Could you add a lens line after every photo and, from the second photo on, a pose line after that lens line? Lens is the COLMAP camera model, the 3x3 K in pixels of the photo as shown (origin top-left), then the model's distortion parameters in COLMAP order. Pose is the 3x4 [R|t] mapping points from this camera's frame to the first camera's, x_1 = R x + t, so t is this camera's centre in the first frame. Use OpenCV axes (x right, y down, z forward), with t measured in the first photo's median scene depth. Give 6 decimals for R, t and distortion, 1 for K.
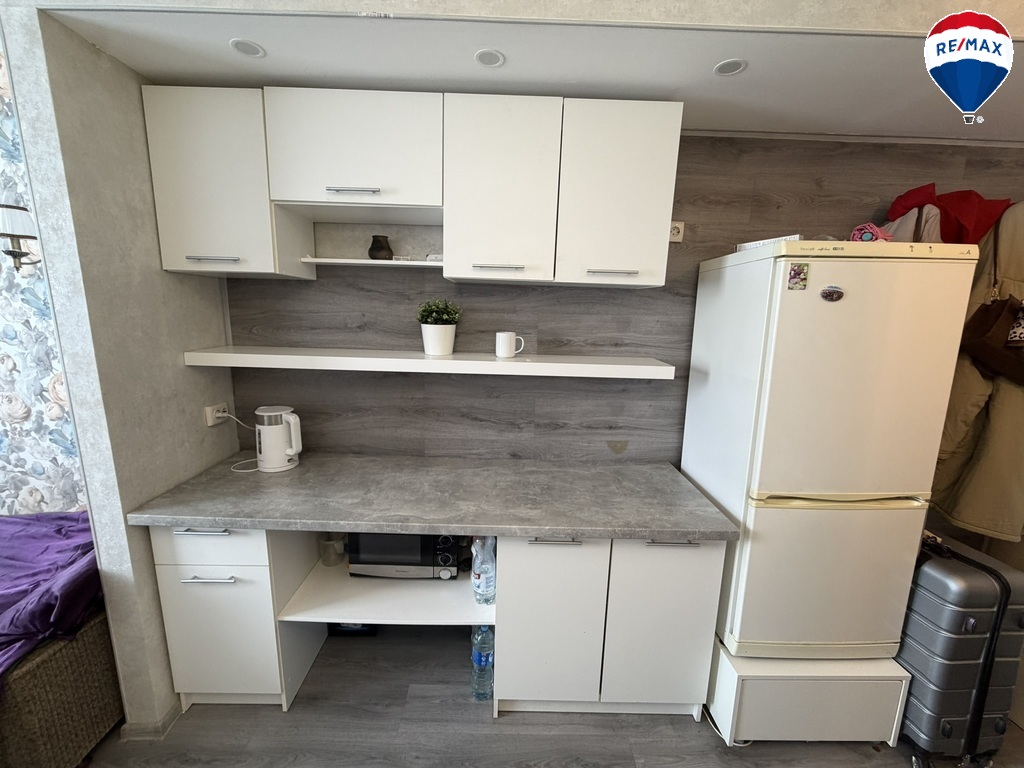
lens RADIAL K [[406.7, 0, 508.2], [0, 406.7, 384.3], [0, 0, 1]] dist [-0.000361, -0.000117]
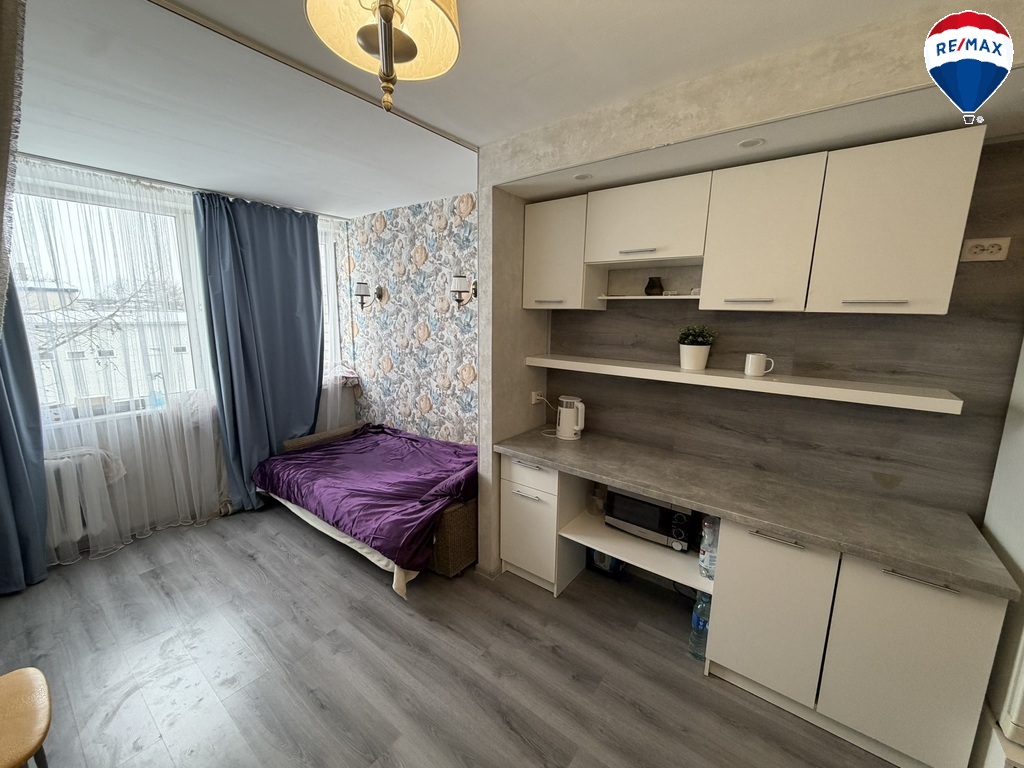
lens RADIAL K [[406.7, 0, 508.2], [0, 406.7, 384.3], [0, 0, 1]] dist [-0.000361, -0.000117]
pose [[0.789249, 0.093066, -0.606980, 0.144870], [-0.107137, 0.994158, 0.013122, 0.016322], [0.604655, 0.054673, 0.794609, -0.322563]]
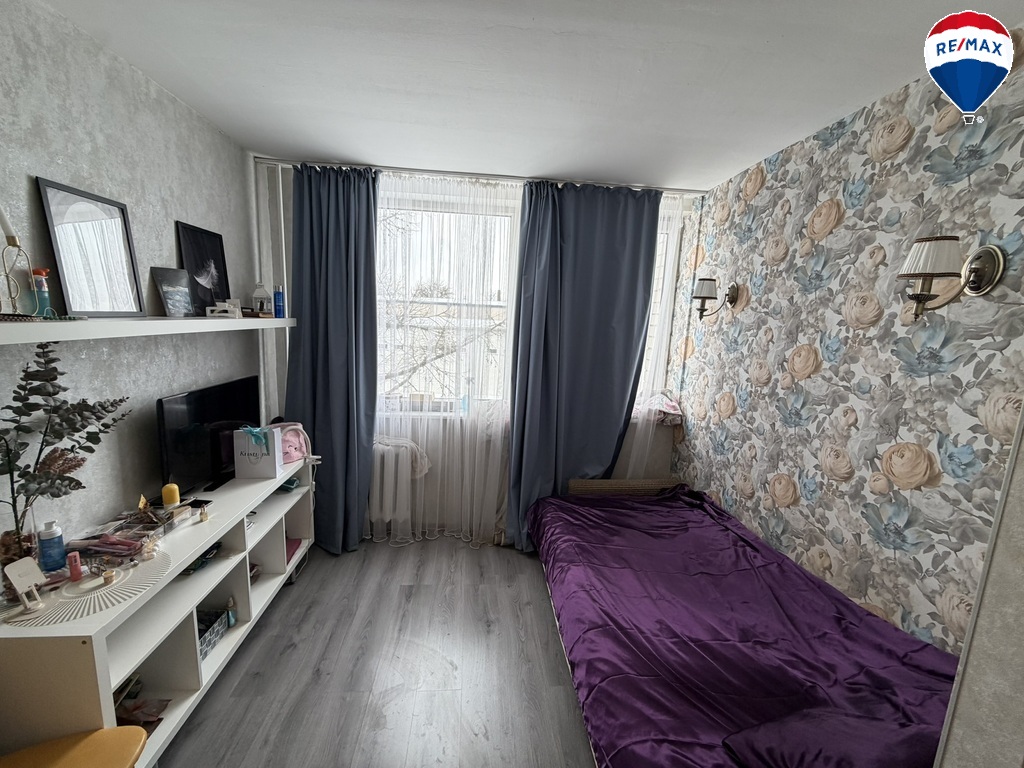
lens RADIAL K [[406.7, 0, 508.2], [0, 406.7, 384.3], [0, 0, 1]] dist [-0.000361, -0.000117]
pose [[0.075607, 0.138725, -0.987441, -0.430433], [-0.225332, 0.967036, 0.118605, -0.063994], [0.971344, 0.213534, 0.104374, 0.154151]]
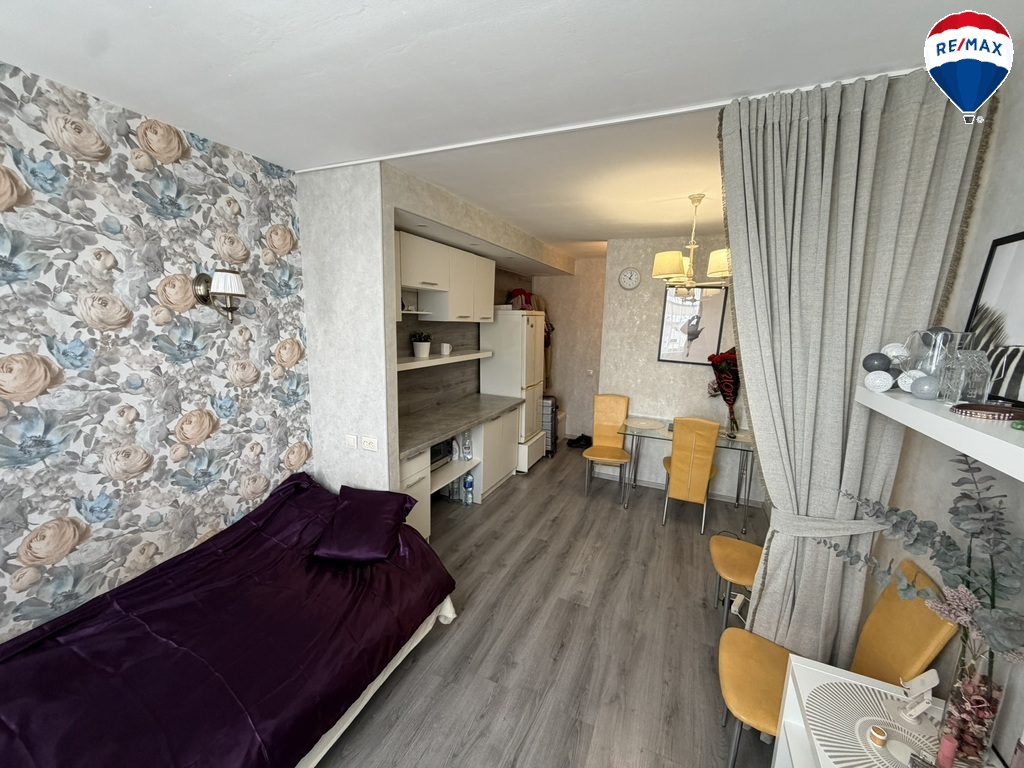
lens RADIAL K [[406.7, 0, 508.2], [0, 406.7, 384.3], [0, 0, 1]] dist [-0.000361, -0.000117]
pose [[0.422408, -0.163336, 0.891567, -1.841610], [0.151187, 0.982546, 0.108374, -0.098517], [-0.893708, 0.089015, 0.439730, -0.238697]]
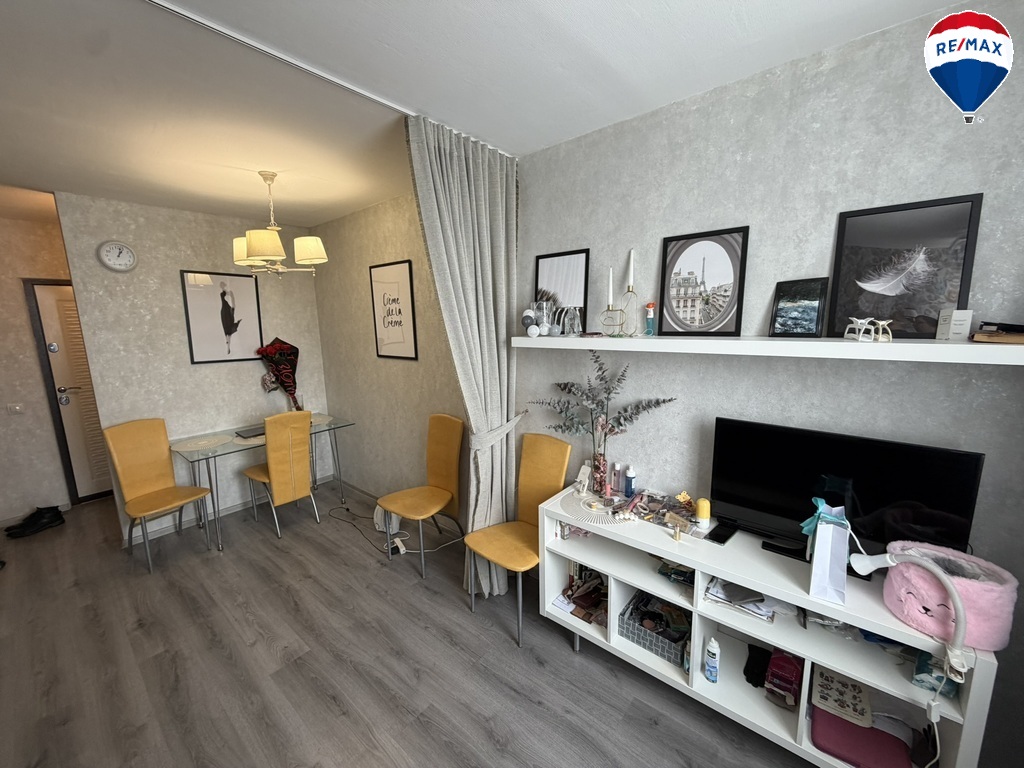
lens RADIAL K [[406.7, 0, 508.2], [0, 406.7, 384.3], [0, 0, 1]] dist [-0.000361, -0.000117]
pose [[-0.764695, -0.114566, 0.634127, -1.688621], [0.122777, 0.940138, 0.317908, -0.177458], [-0.632588, 0.320959, -0.704853, 0.443855]]
